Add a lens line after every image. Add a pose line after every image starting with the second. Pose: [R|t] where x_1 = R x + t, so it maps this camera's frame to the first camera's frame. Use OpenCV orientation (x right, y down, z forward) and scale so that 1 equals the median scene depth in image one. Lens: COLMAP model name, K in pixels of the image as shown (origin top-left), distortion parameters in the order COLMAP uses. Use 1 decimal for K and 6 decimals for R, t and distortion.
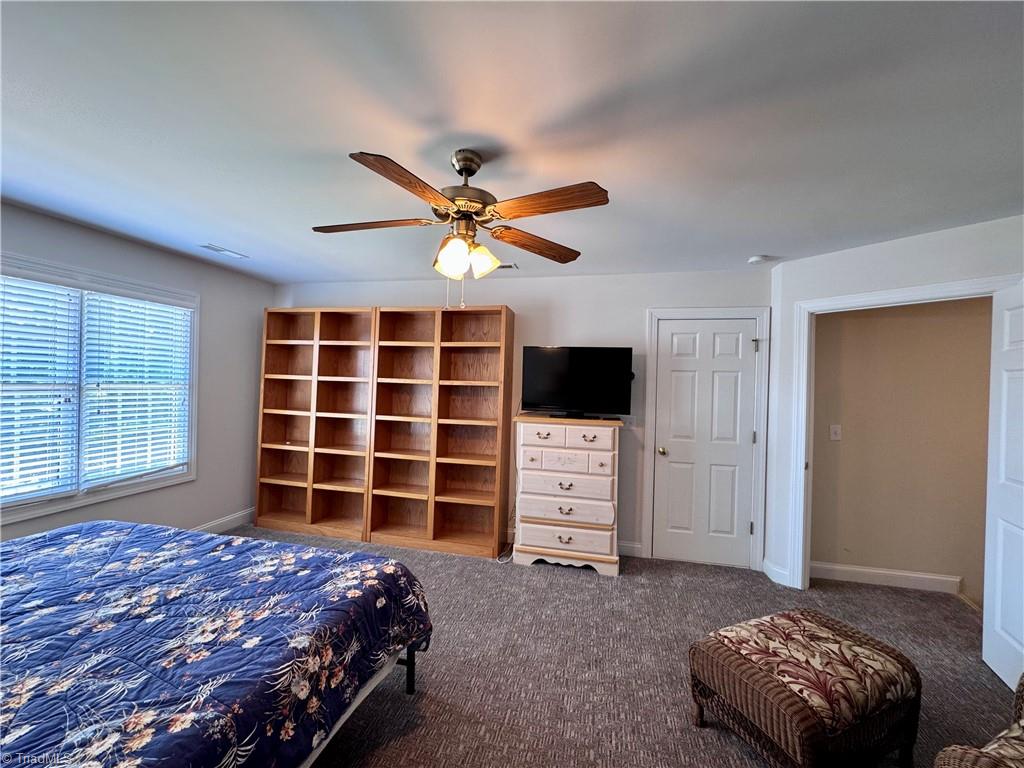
lens RADIAL K [[408.6, 0, 512.0], [0, 408.6, 384.0], [0, 0, 1]] dist [-0.003081, -0.000110]
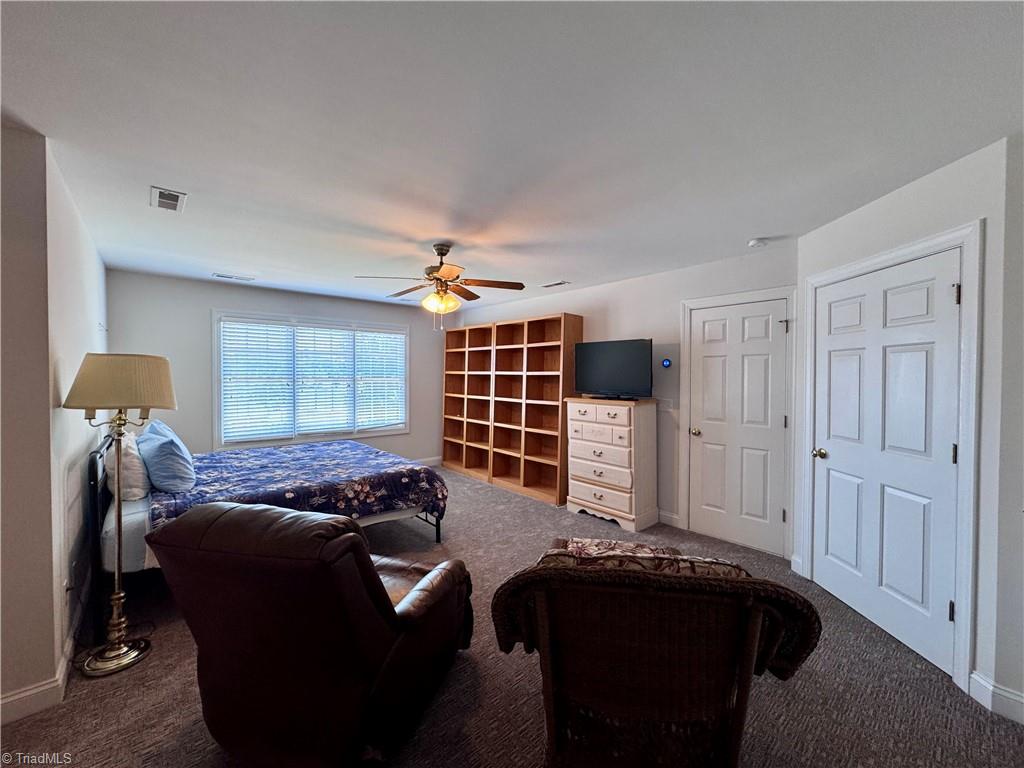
lens RADIAL K [[408.6, 0, 512.0], [0, 408.6, 384.0], [0, 0, 1]] dist [-0.003081, -0.000110]
pose [[0.811589, -0.009781, -0.584147, 0.631674], [0.013508, 0.999907, 0.002025, 0.030787], [0.584072, -0.009534, 0.811646, -0.159497]]
